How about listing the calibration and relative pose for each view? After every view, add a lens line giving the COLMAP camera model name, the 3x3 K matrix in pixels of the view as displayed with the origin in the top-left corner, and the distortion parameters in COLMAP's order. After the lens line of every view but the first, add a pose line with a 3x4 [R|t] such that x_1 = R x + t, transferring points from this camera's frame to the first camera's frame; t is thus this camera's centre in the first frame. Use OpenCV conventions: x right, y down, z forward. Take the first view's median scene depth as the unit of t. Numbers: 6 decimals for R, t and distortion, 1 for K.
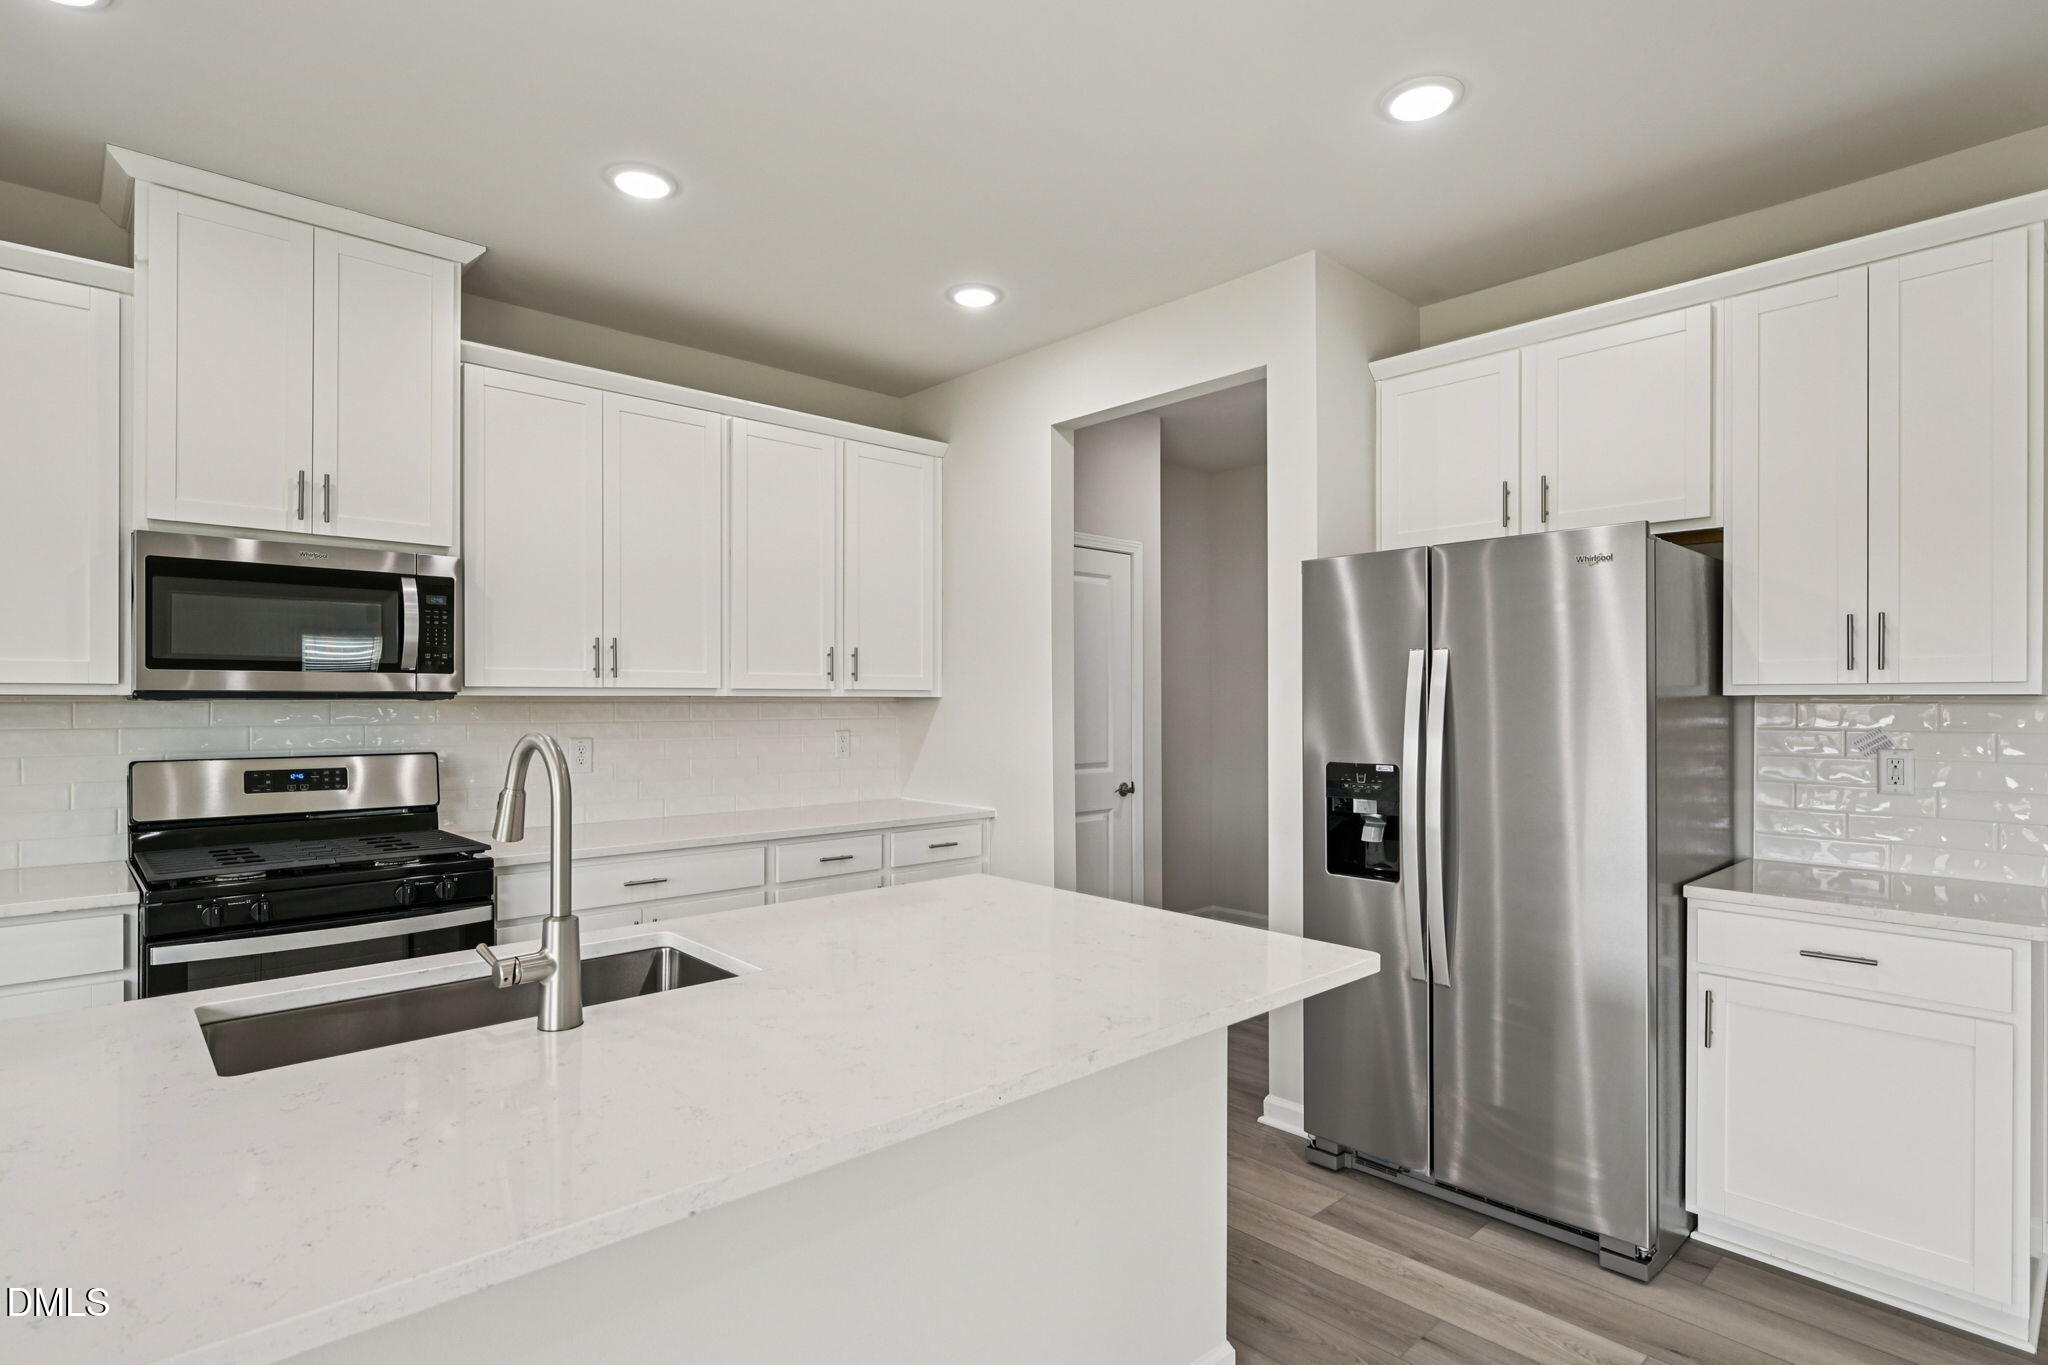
lens RADIAL K [[1032.7, 0, 1004.4], [0, 1032.7, 699.0], [0, 0, 1]] dist [0.000170, -0.000243]
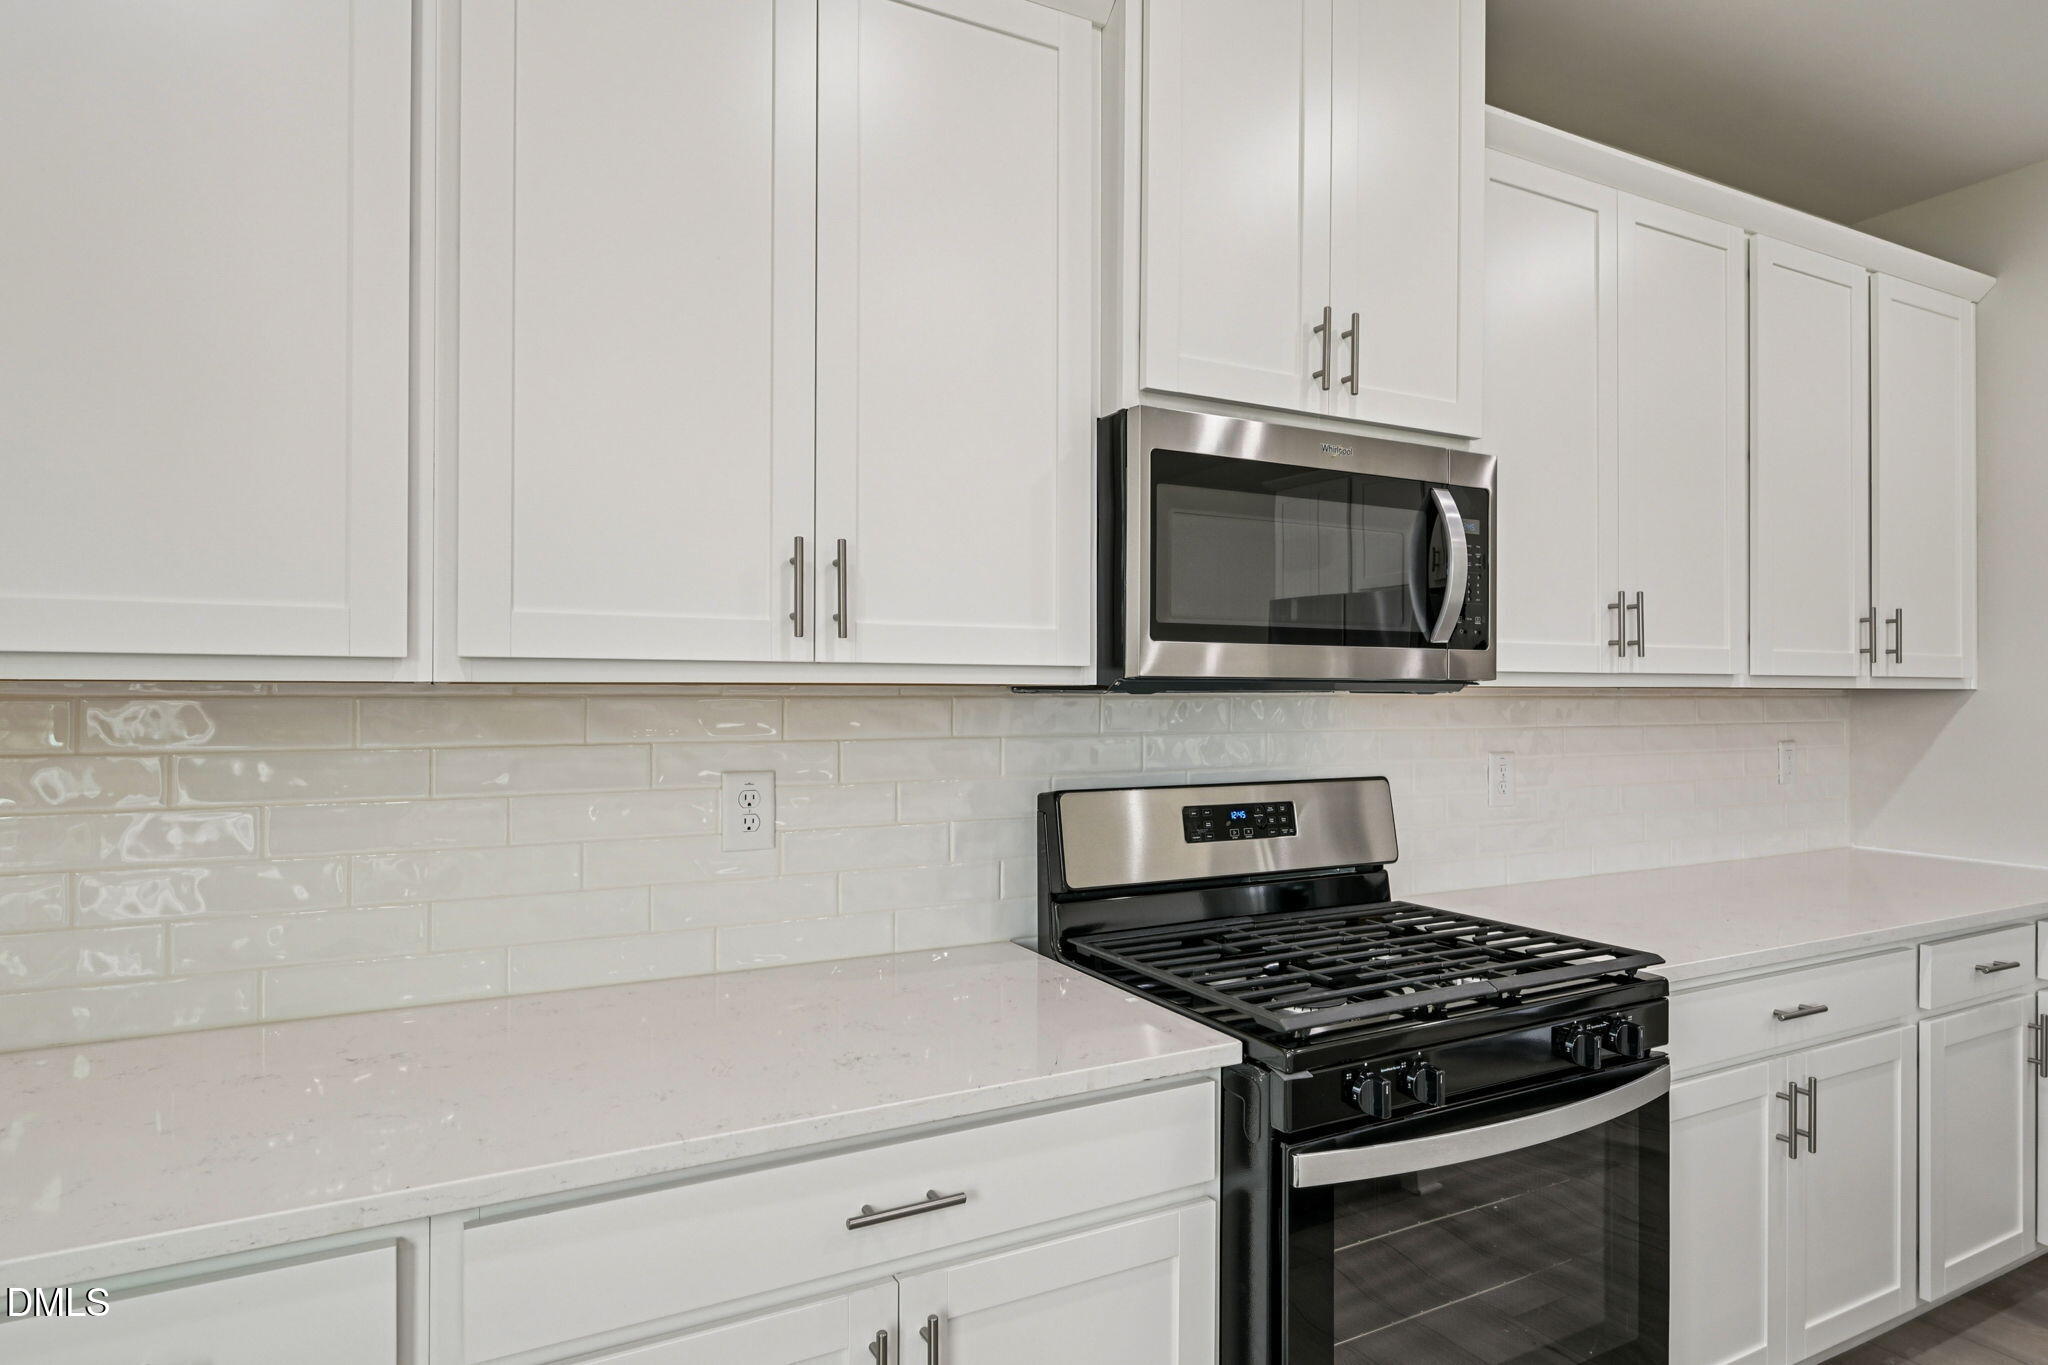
lens RADIAL K [[1032.7, 0, 1012.9], [0, 1032.7, 691.4], [0, 0, 1]] dist [0.000170, -0.000243]
pose [[0.963349, -0.000159, -0.268250, -0.663559], [-0.000323, 0.999998, -0.001754, 0.000881], [0.268250, 0.001777, 0.963348, 0.365801]]
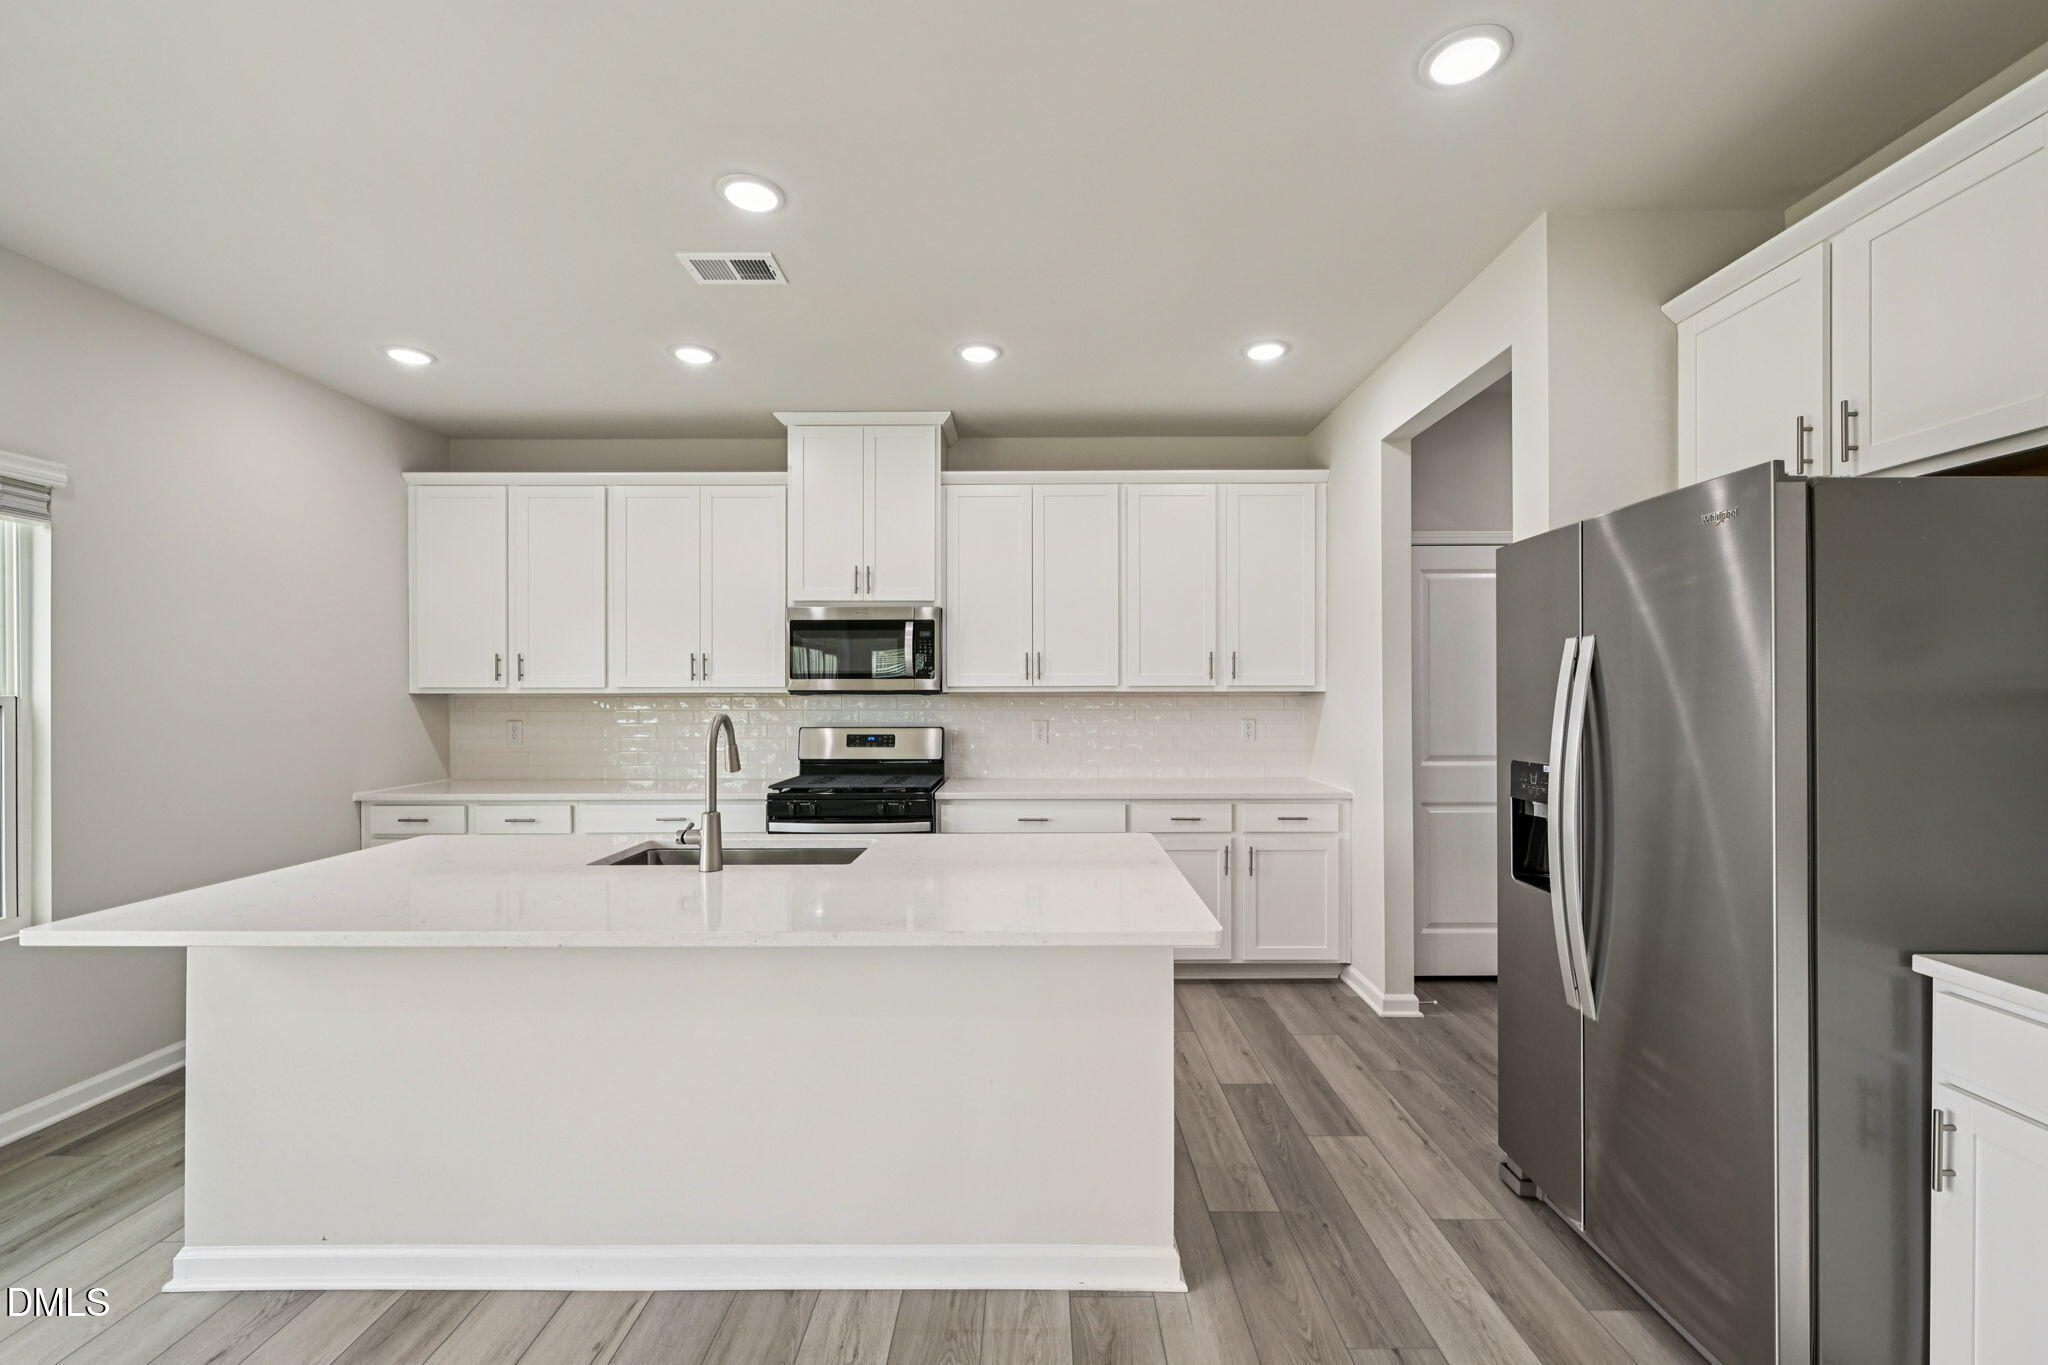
lens RADIAL K [[840.8, 0, 1018.6], [0, 840.8, 693.2], [0, 0, 1]] dist [-0.000418, 0.000296]
pose [[0.733182, -0.002285, -0.680028, 0.482277], [0.002882, 0.999996, -0.000253, -0.001209], [0.680026, -0.001775, 0.733186, 0.124354]]
